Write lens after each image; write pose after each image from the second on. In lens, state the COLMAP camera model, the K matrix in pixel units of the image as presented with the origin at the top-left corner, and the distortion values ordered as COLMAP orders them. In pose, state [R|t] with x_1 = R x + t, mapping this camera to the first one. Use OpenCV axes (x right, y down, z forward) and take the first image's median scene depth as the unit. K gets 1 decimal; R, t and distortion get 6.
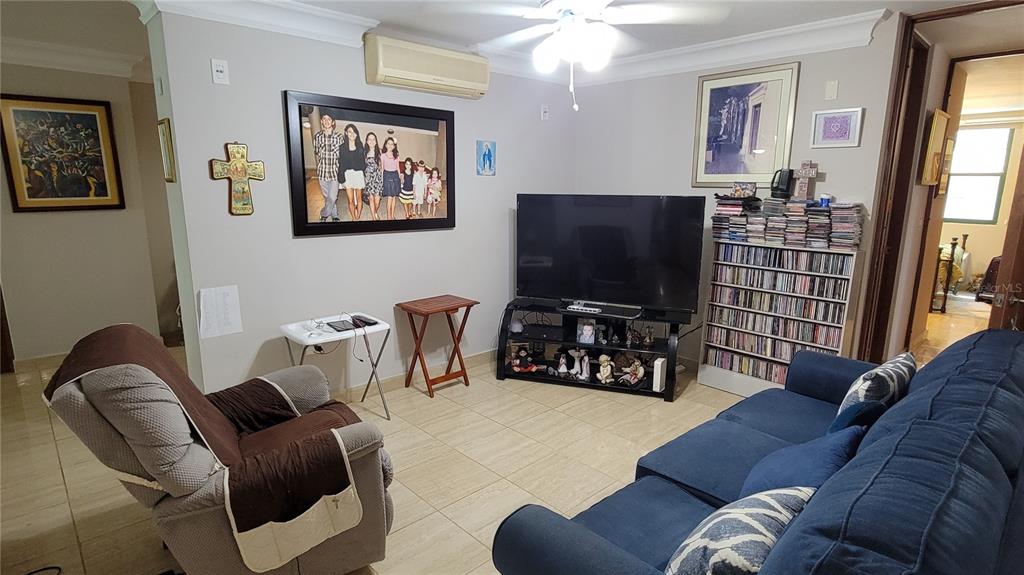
lens RADIAL K [[531.9, 0, 515.3], [0, 531.9, 291.2], [0, 0, 1]] dist [-0.002639, -0.000189]
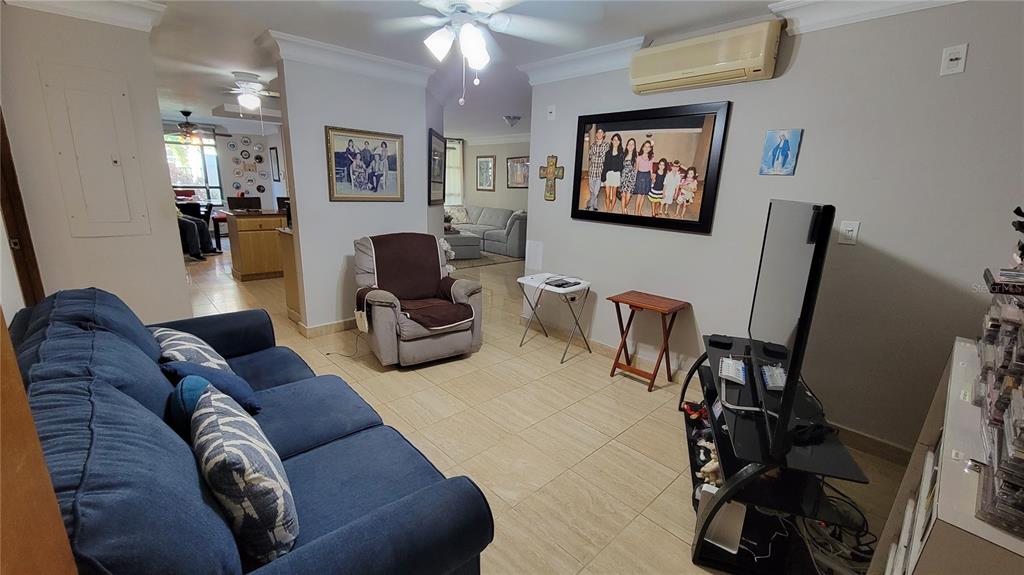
lens RADIAL K [[419.9, 0, 511.3], [0, 419.9, 290.8], [0, 0, 1]] dist [0.001066, 0.000125]
pose [[0.003869, 0.244196, -0.969718, 0.685404], [-0.230565, 0.943816, 0.236753, -0.135905], [0.973049, 0.222667, 0.059954, 0.740749]]
